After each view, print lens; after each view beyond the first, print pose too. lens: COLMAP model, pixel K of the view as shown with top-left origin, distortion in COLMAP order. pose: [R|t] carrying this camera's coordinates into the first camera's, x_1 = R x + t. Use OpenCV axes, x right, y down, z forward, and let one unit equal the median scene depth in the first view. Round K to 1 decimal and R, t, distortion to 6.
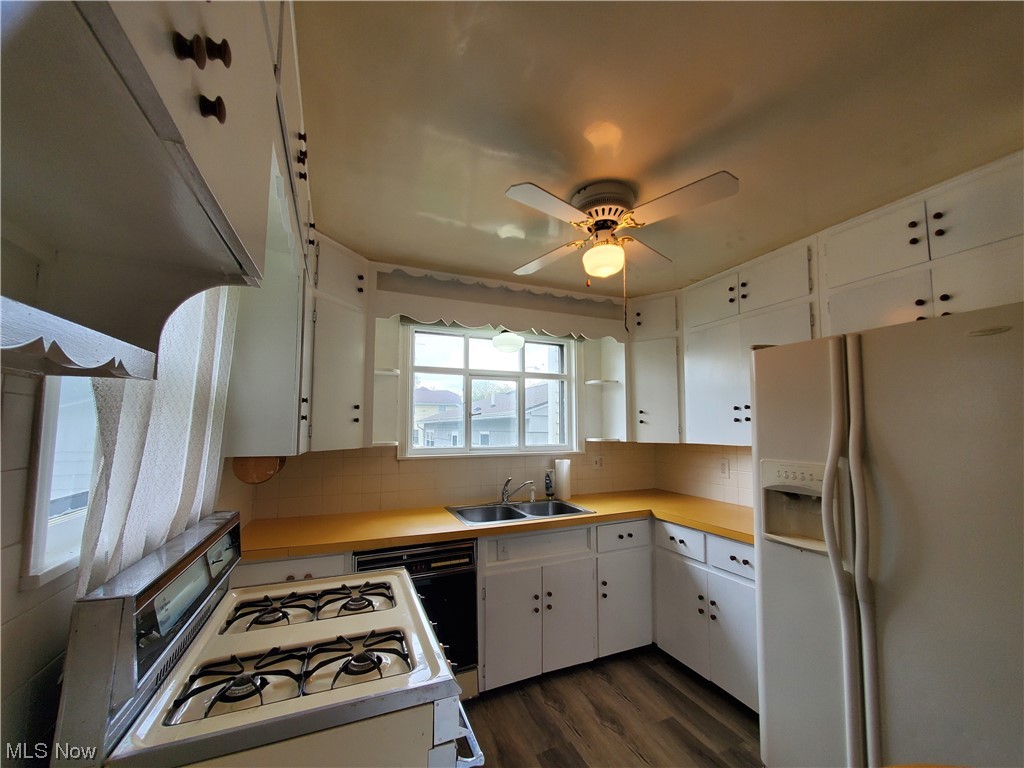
lens RADIAL K [[406.1, 0, 511.4], [0, 406.1, 395.0], [0, 0, 1]] dist [0.002863, -0.000552]
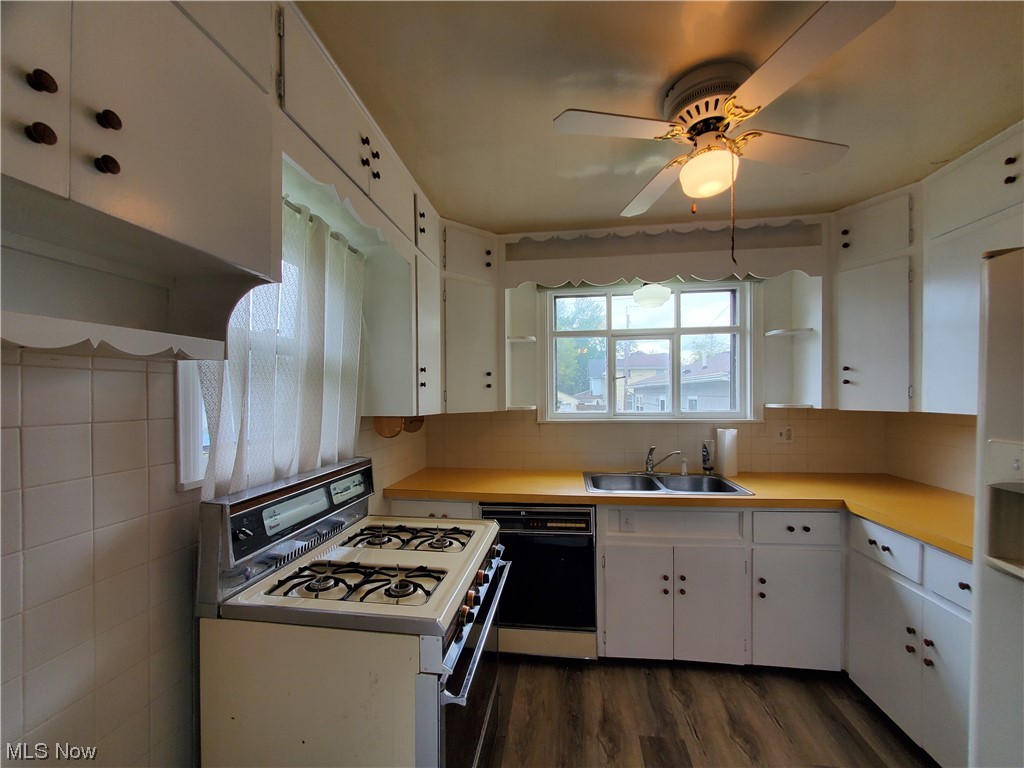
lens RADIAL K [[406.1, 0, 515.6], [0, 406.1, 394.8], [0, 0, 1]] dist [0.002863, -0.000552]
pose [[0.861592, -0.004574, -0.507582, 0.235739], [0.047839, 0.996240, 0.072225, 0.009749], [0.505343, -0.086511, 0.858571, 0.088703]]
